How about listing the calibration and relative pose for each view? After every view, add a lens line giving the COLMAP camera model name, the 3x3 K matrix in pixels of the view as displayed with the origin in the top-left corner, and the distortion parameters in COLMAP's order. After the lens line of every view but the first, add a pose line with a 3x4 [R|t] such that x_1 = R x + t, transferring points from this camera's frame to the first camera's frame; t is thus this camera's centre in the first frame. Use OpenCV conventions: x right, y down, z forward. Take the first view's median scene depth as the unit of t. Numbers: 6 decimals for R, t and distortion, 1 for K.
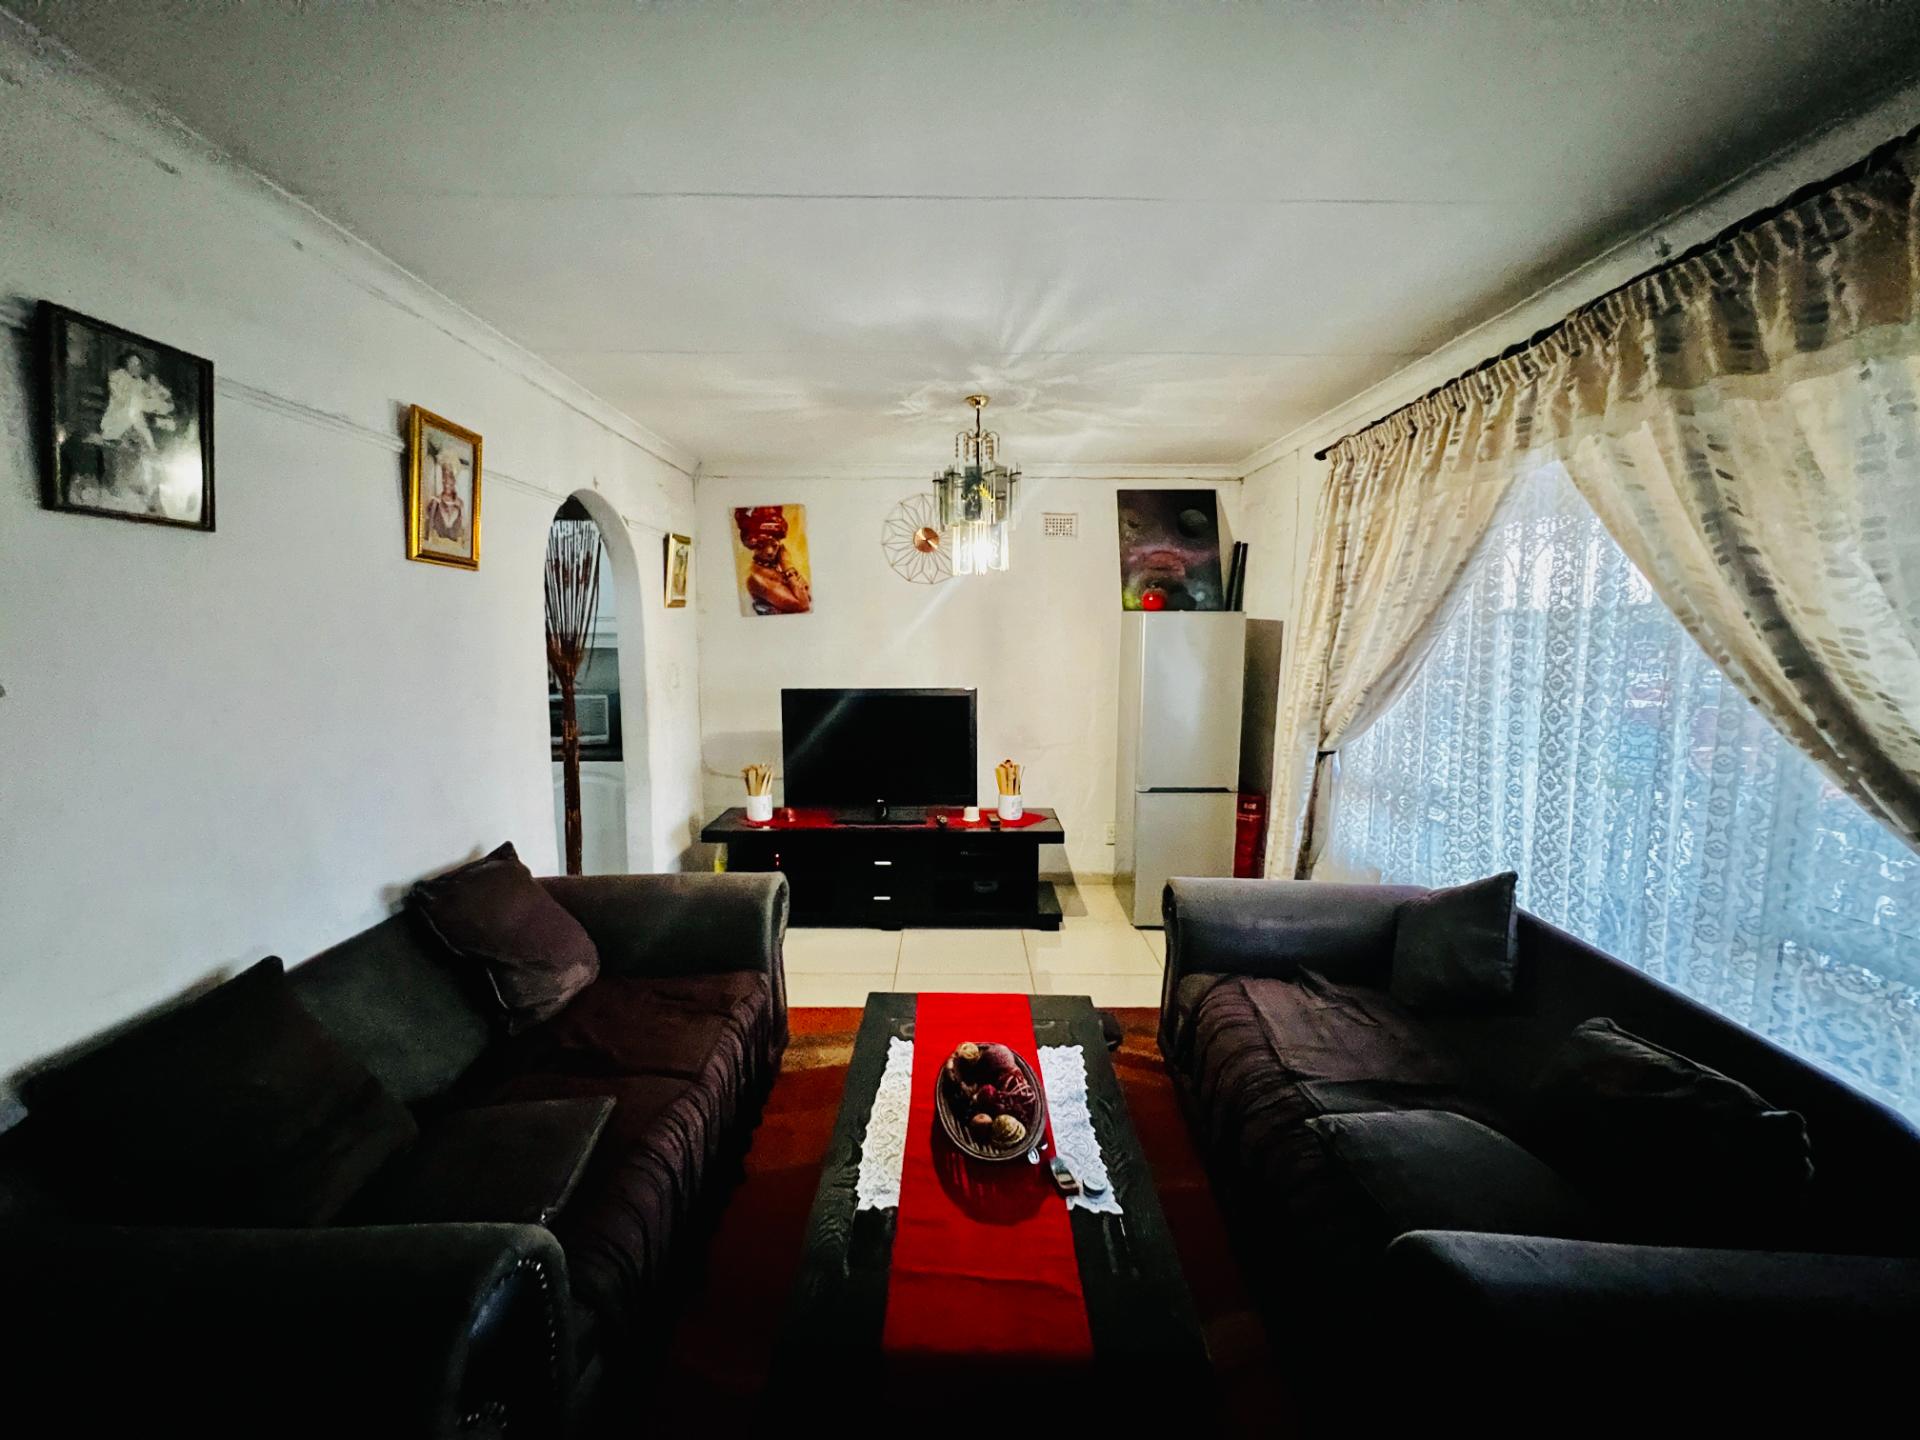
lens RADIAL K [[766.2, 0, 960.0], [0, 766.2, 720.0], [0, 0, 1]] dist [-0.003981, 0.001092]
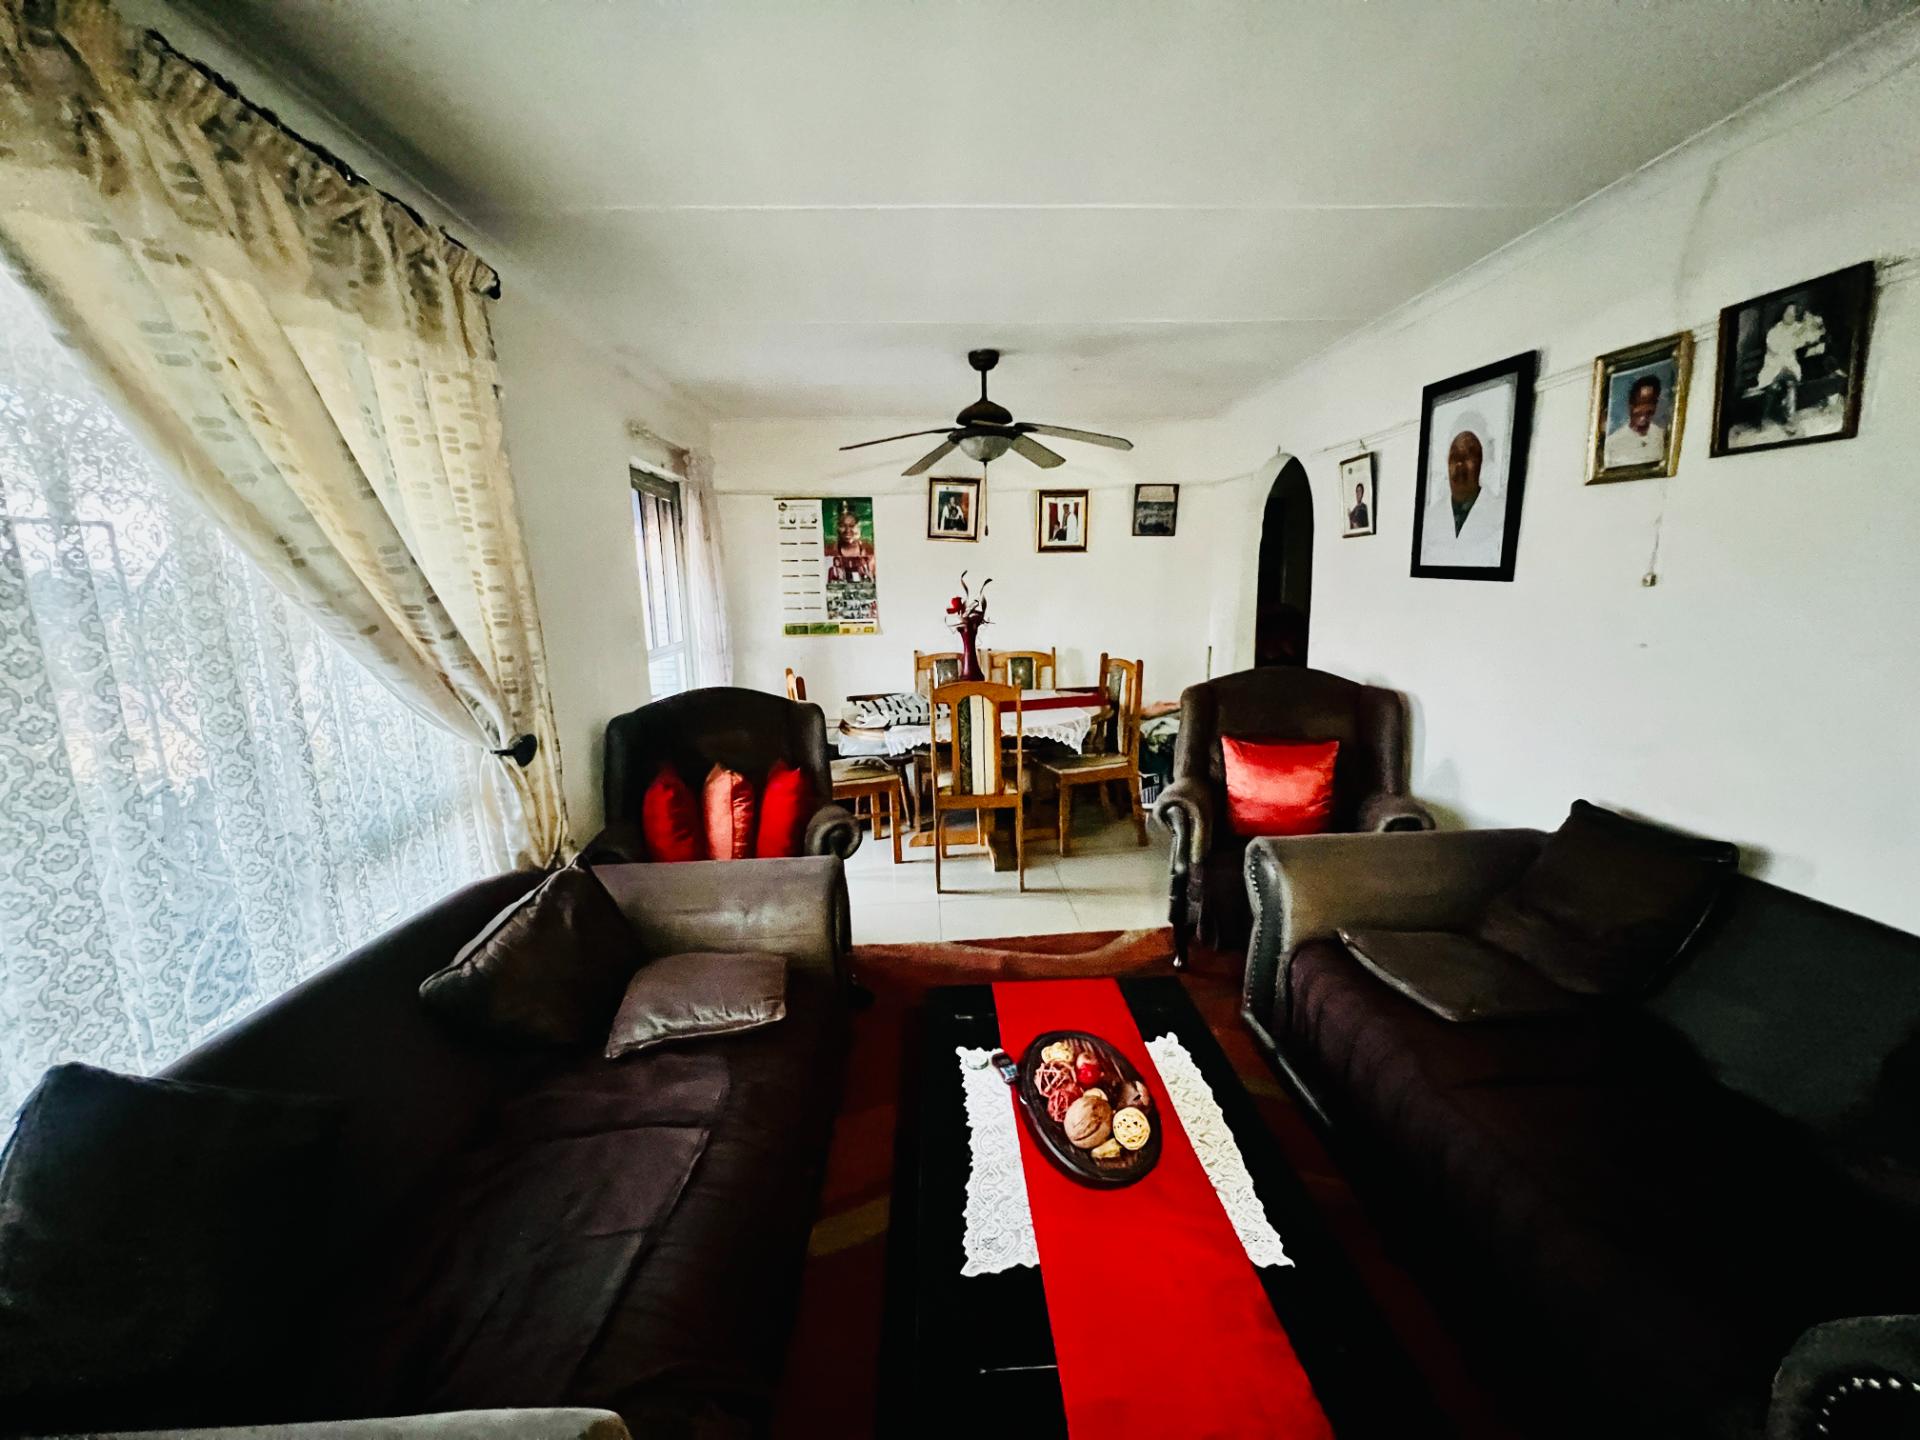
lens RADIAL K [[766.2, 0, 960.0], [0, 766.2, 720.0], [0, 0, 1]] dist [-0.003981, 0.001092]
pose [[-0.998846, 0.025911, -0.040436, 0.269757], [0.012448, 0.952877, 0.303103, -0.231169], [0.046384, 0.302250, -0.952100, 2.206557]]
